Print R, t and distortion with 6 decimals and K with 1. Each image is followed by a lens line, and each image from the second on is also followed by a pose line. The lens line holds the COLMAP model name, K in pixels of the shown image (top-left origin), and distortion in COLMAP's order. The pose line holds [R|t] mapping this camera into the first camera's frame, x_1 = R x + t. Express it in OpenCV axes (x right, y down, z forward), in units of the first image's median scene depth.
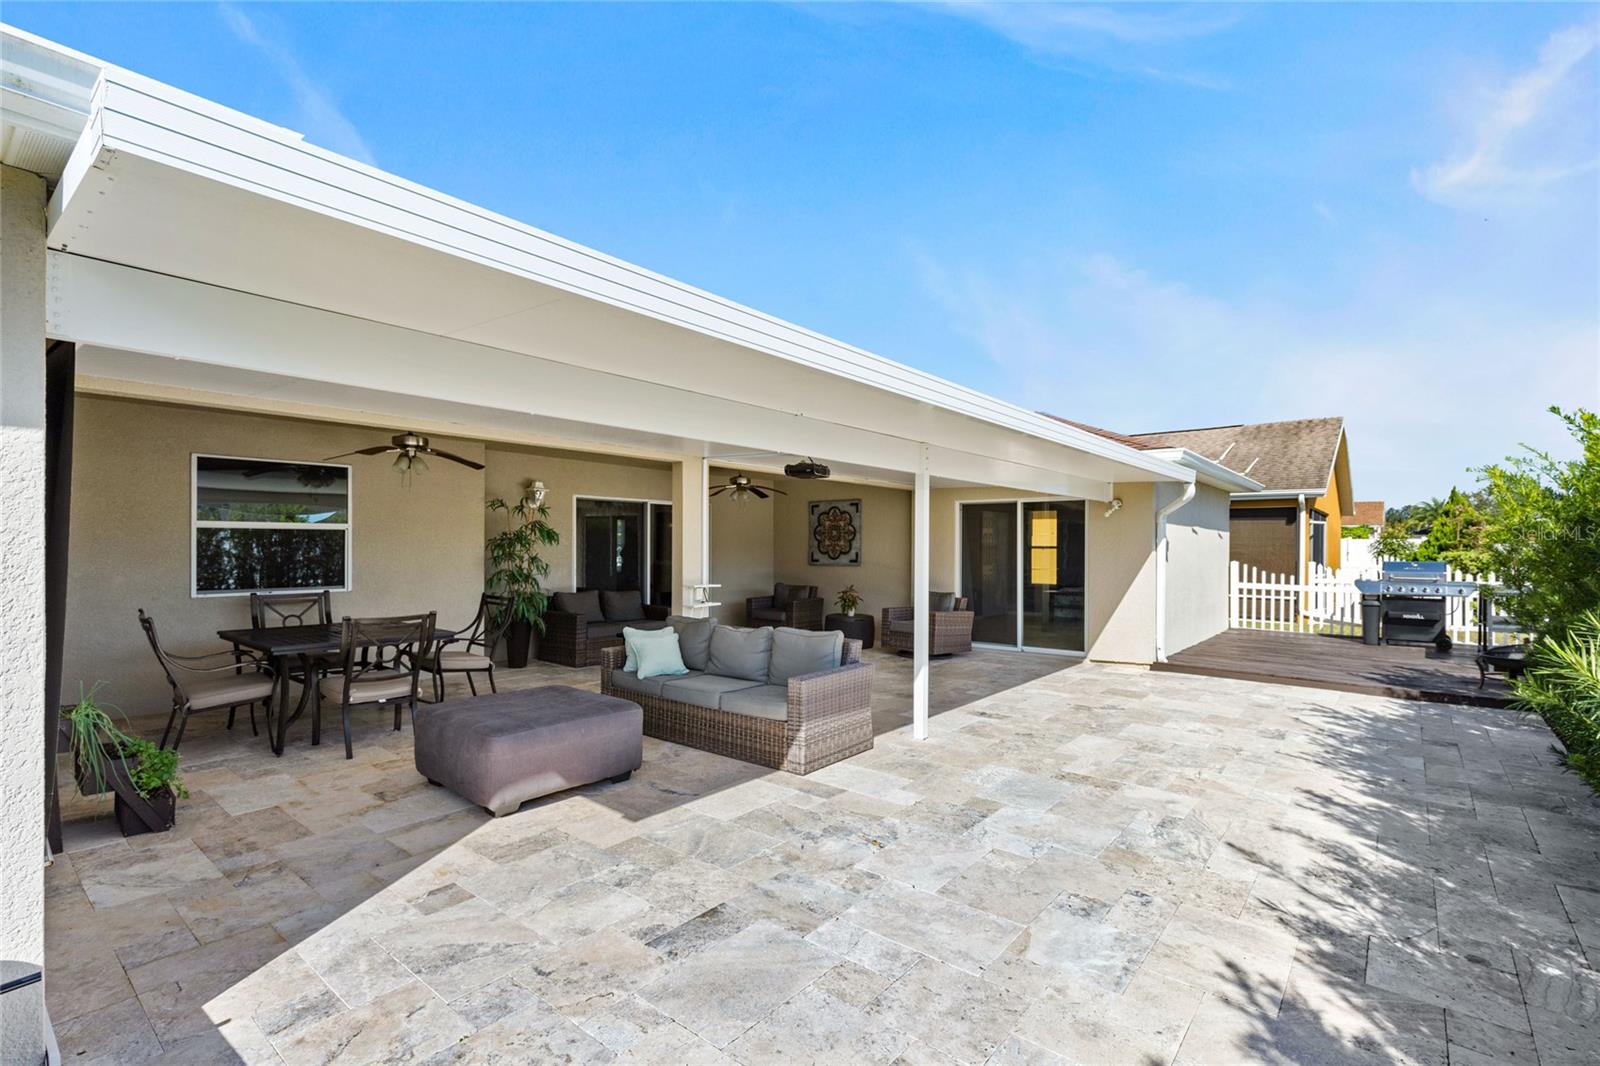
lens RADIAL K [[734.0, 0, 799.8], [0, 734.0, 553.8], [0, 0, 1]] dist [0.002166, 0.000025]
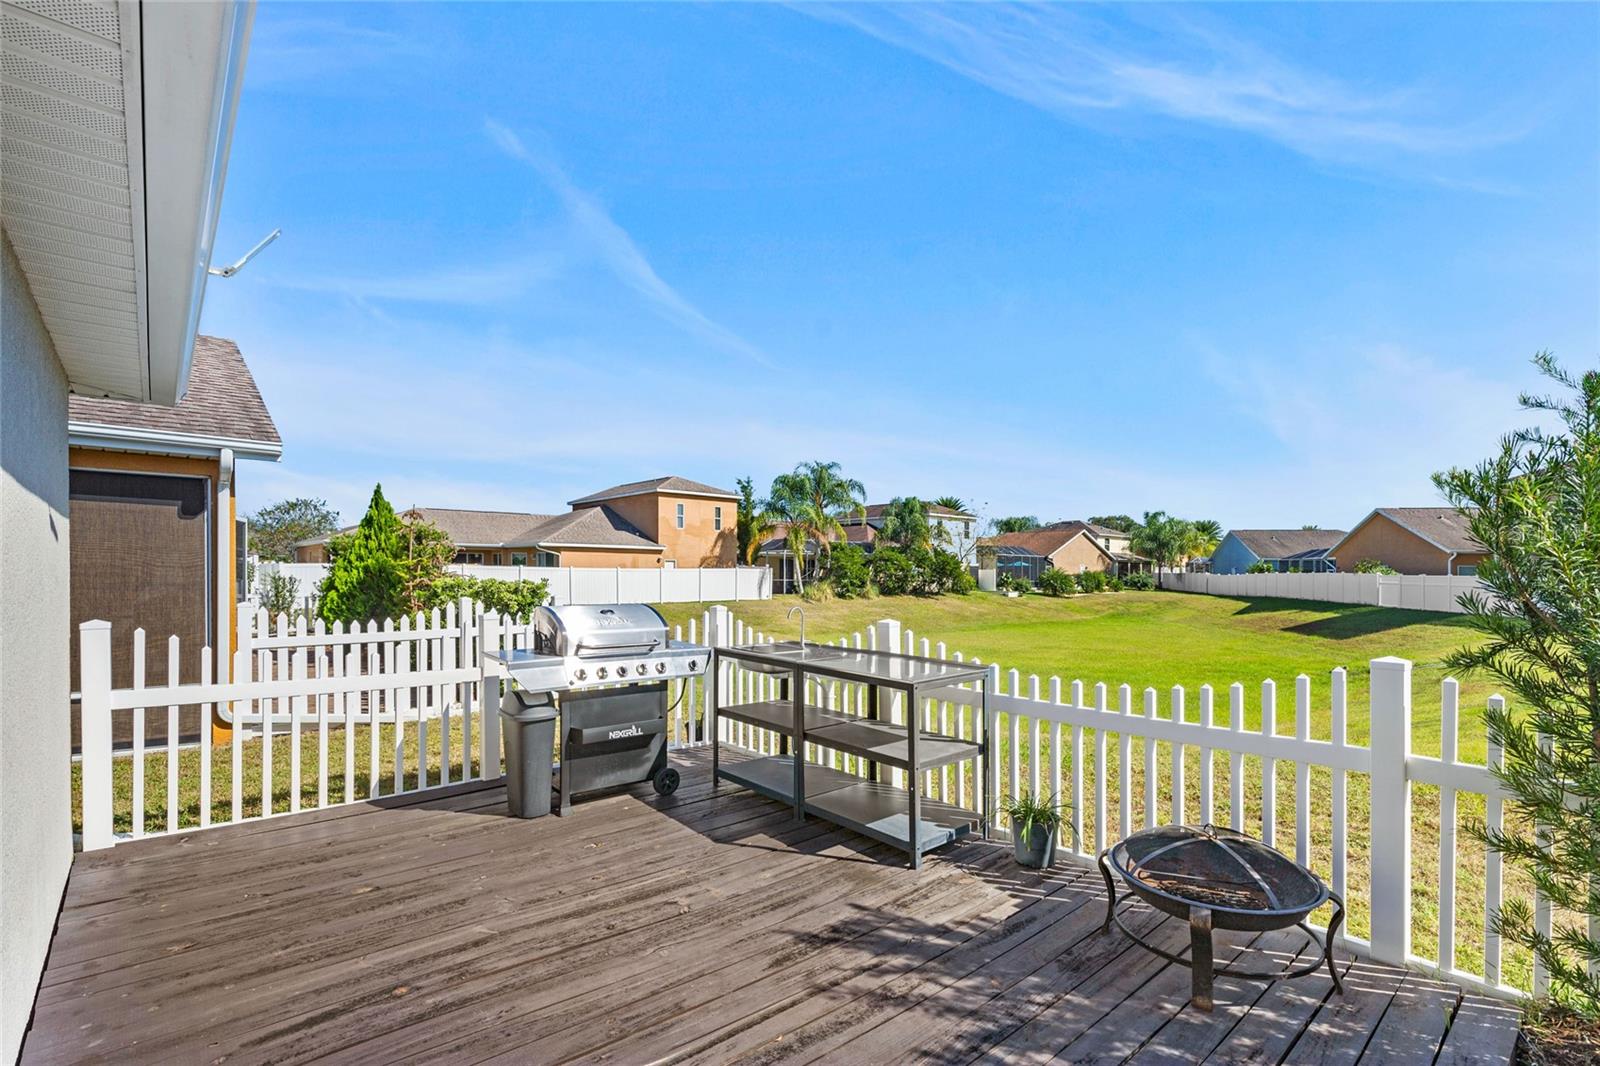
lens RADIAL K [[733.1, 0, 802.8], [0, 733.1, 572.3], [0, 0, 1]] dist [0.001862, 0.000190]
pose [[0.148399, -0.002097, 0.988925, 0.347871], [0.004850, 0.999987, 0.001392, -0.007553], [-0.988916, 0.004590, 0.148407, 0.684035]]
